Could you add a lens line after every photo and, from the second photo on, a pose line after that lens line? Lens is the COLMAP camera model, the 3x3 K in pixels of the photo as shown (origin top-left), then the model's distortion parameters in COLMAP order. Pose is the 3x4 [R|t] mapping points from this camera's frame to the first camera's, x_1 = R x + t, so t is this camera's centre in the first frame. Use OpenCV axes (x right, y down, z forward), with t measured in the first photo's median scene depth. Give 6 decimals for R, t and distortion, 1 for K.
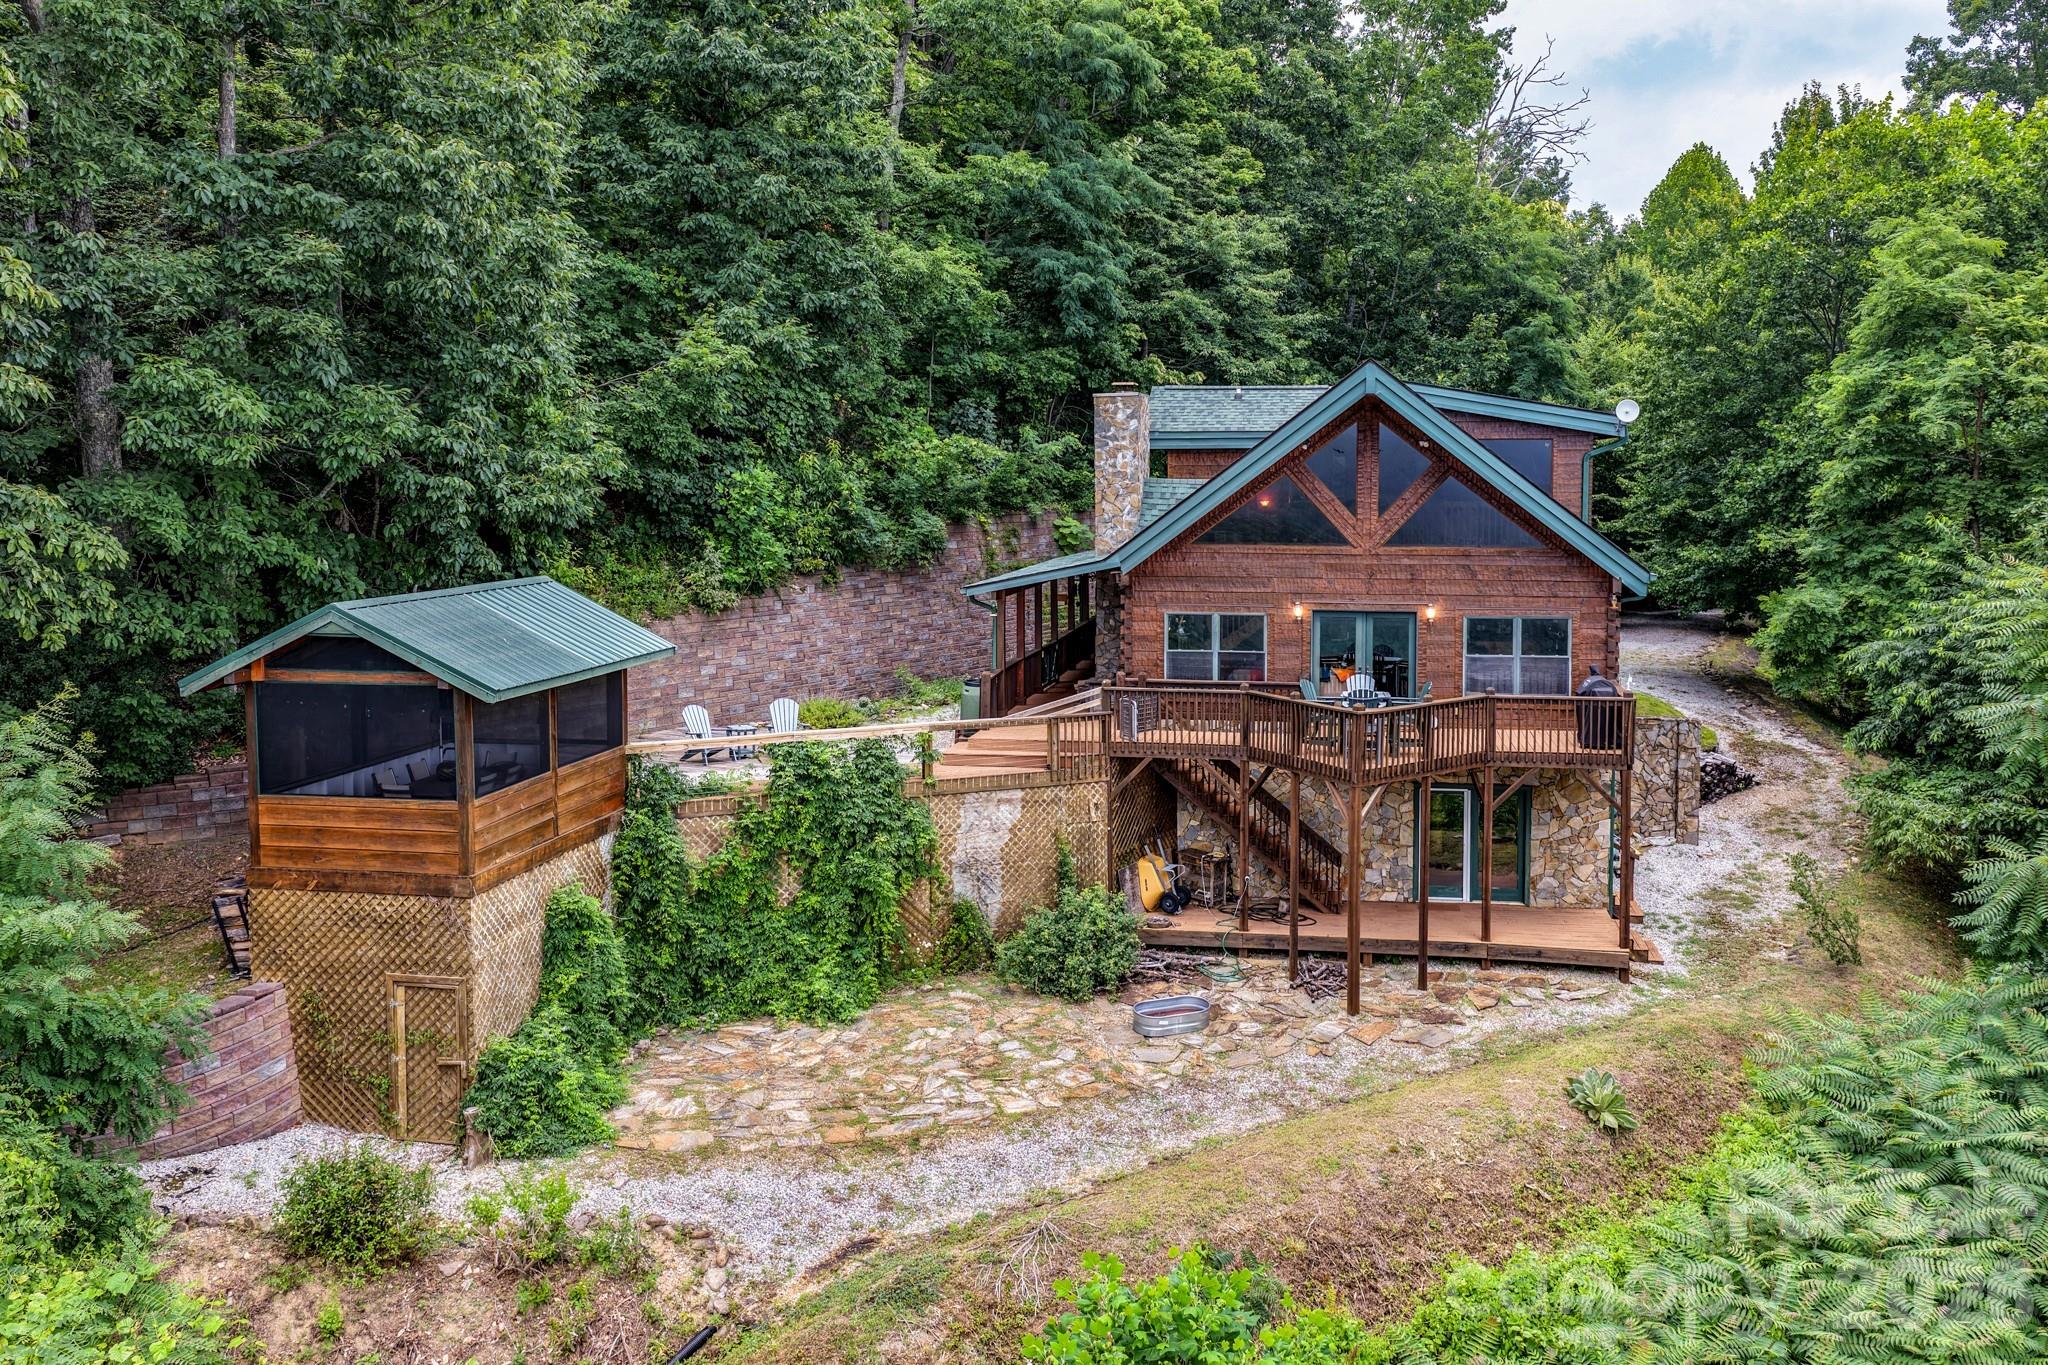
lens RADIAL K [[1839.3, 0, 1024.8], [0, 1839.3, 720.4], [0, 0, 1]] dist [-0.003702, 0.070319]
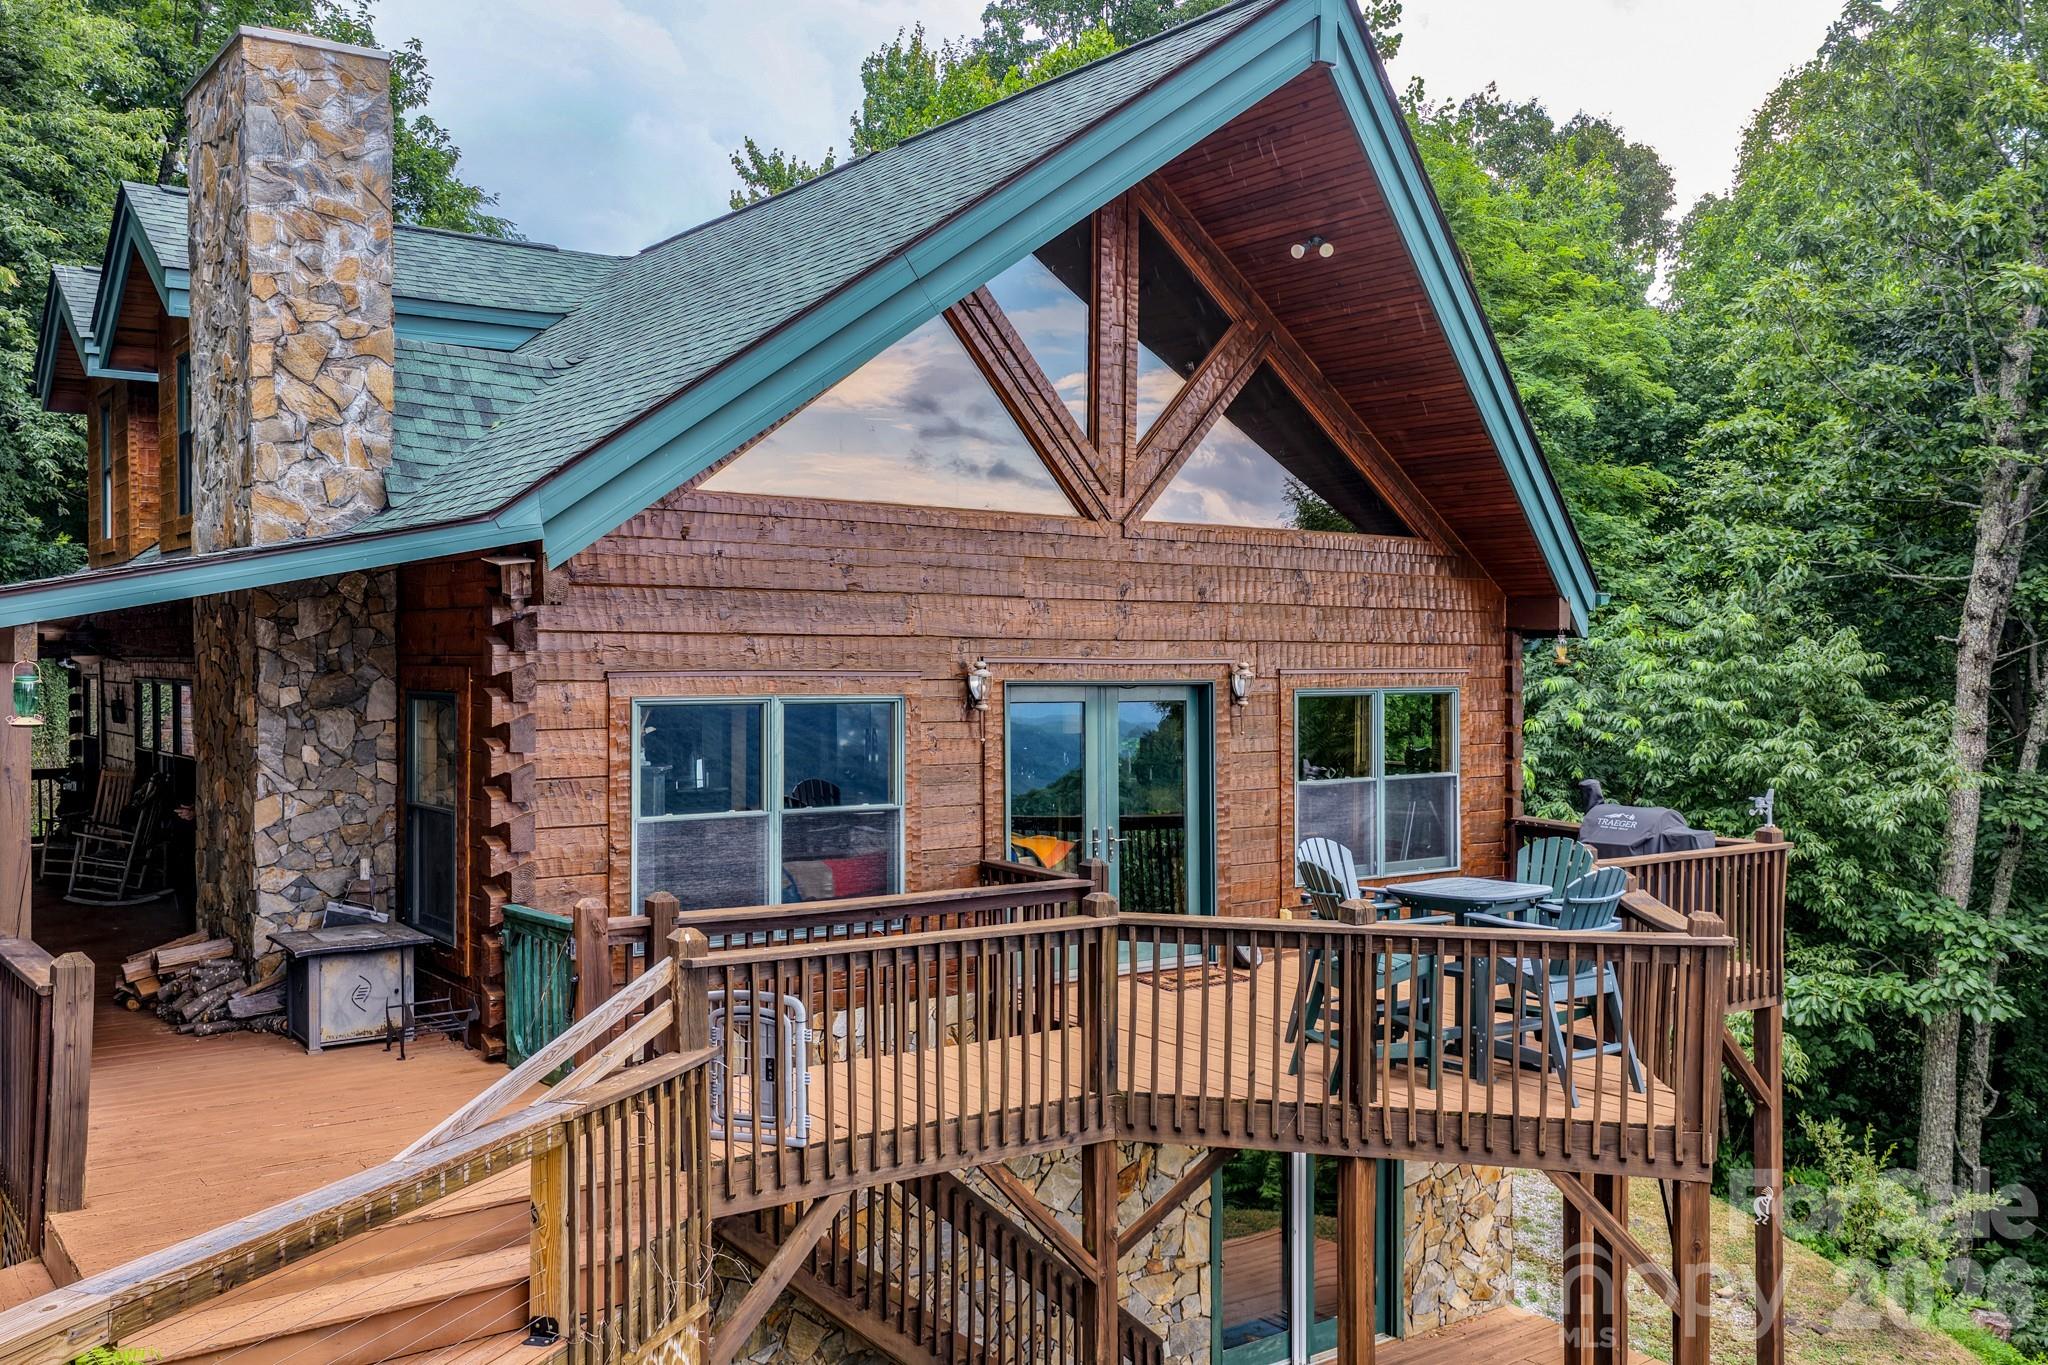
lens RADIAL K [[1839.3, 0, 1024.8], [0, 1839.3, 720.4], [0, 0, 1]] dist [-0.003702, 0.070319]
pose [[0.668103, -0.016210, 0.743892, -0.120394], [0.099789, 0.992683, -0.067990, -0.027940], [-0.737347, 0.119657, 0.664832, 0.774066]]
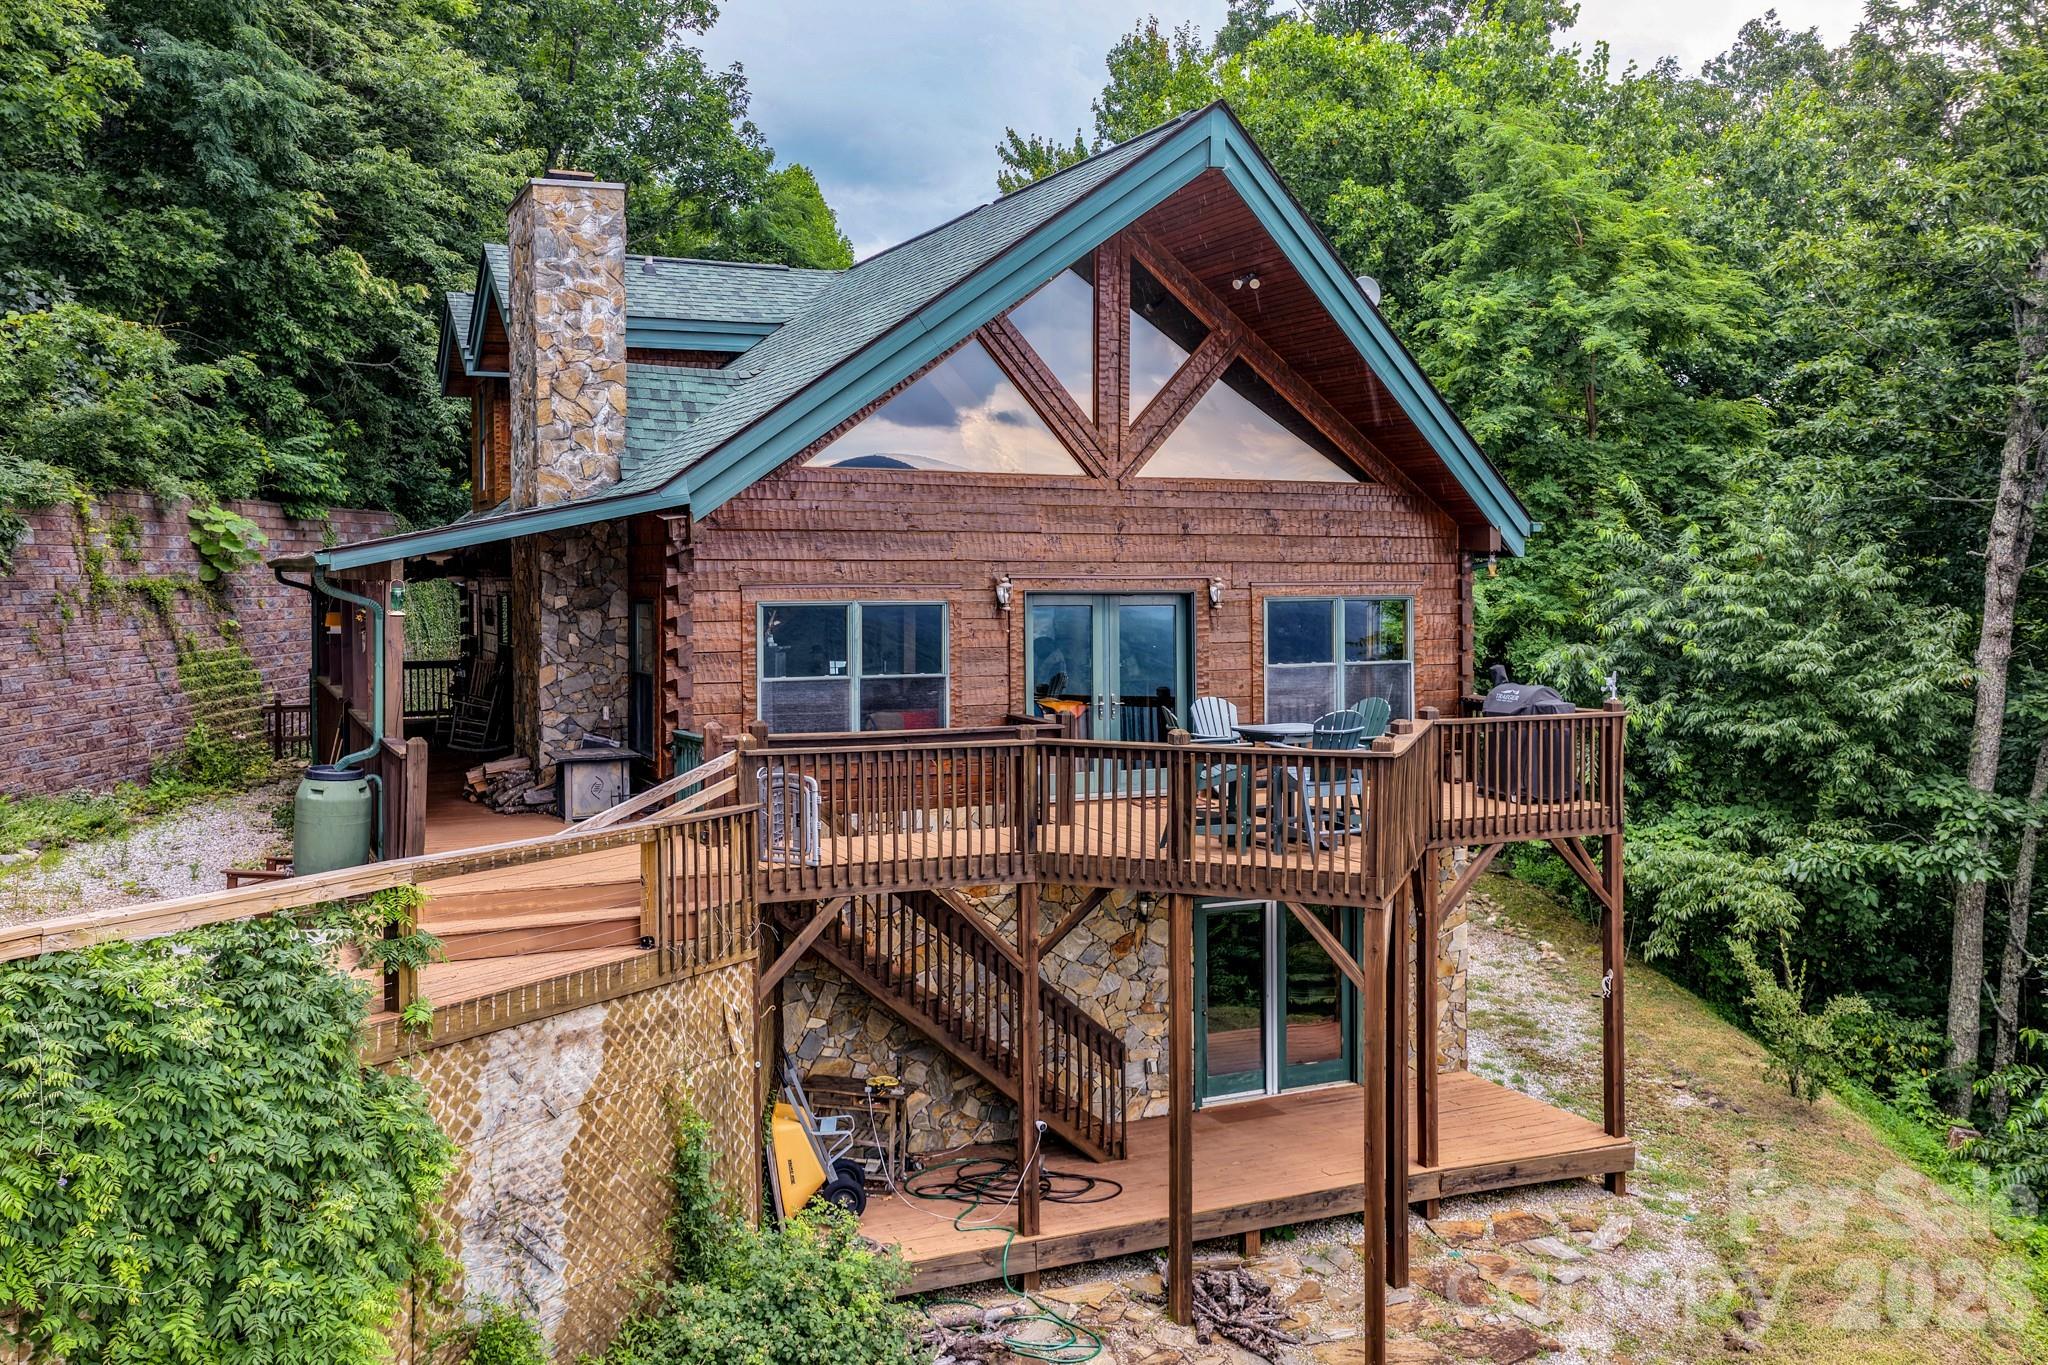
lens RADIAL K [[1815.0, 0, 1019.1], [0, 1815.0, 660.3], [0, 0, 1]] dist [-0.009568, 0.096772]
pose [[0.801748, -0.022620, 0.597234, -0.167246], [0.082520, 0.993902, -0.073135, -0.001976], [-0.591938, 0.107919, 0.798725, 0.597704]]
